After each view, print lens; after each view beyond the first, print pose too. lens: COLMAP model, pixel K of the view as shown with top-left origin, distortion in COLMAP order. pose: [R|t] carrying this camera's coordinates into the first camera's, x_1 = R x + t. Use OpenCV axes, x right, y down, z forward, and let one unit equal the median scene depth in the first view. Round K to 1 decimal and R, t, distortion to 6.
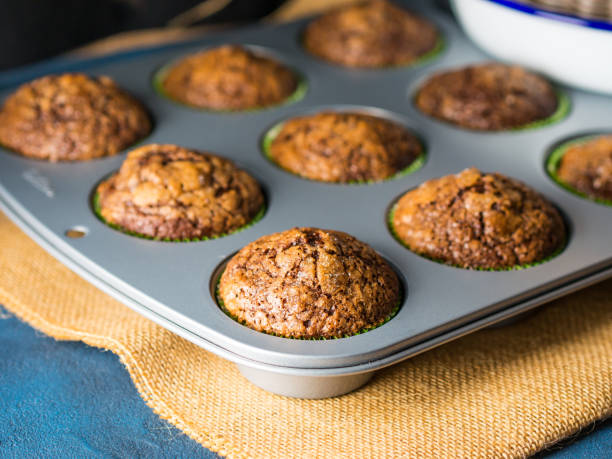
lens RADIAL K [[1914.2, 0, 306.0], [0, 1914.2, 229.5], [0, 0, 1]] dist [0.286526, 1.662103]
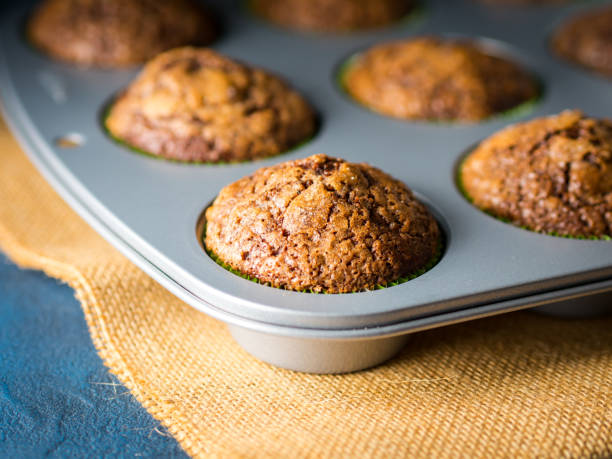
lens RADIAL K [[1914.2, 0, 306.0], [0, 1914.2, 229.5], [0, 0, 1]] dist [0.286526, 1.662103]
pose [[0.973777, 0.102064, -0.203326, 0.148943], [-0.108432, 0.993895, -0.020400, 0.044698], [0.200002, 0.041912, 0.978899, 0.227760]]
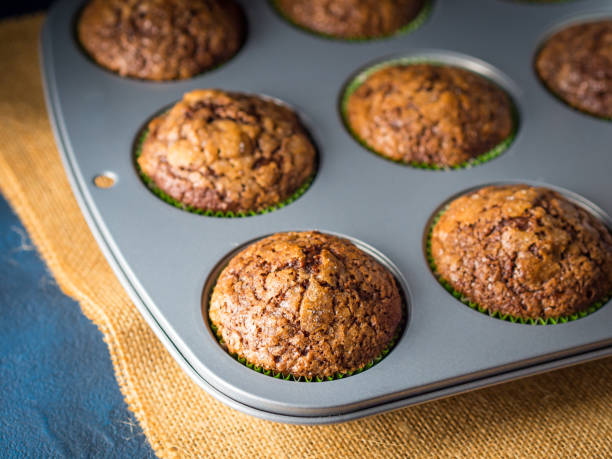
lens RADIAL K [[1914.2, 0, 306.0], [0, 1914.2, 229.5], [0, 0, 1]] dist [0.286526, 1.662103]
pose [[0.954746, 0.208137, -0.212461, 0.188988], [-0.148475, 0.952497, 0.265904, -0.248929], [0.257713, -0.222326, 0.940295, 0.115714]]
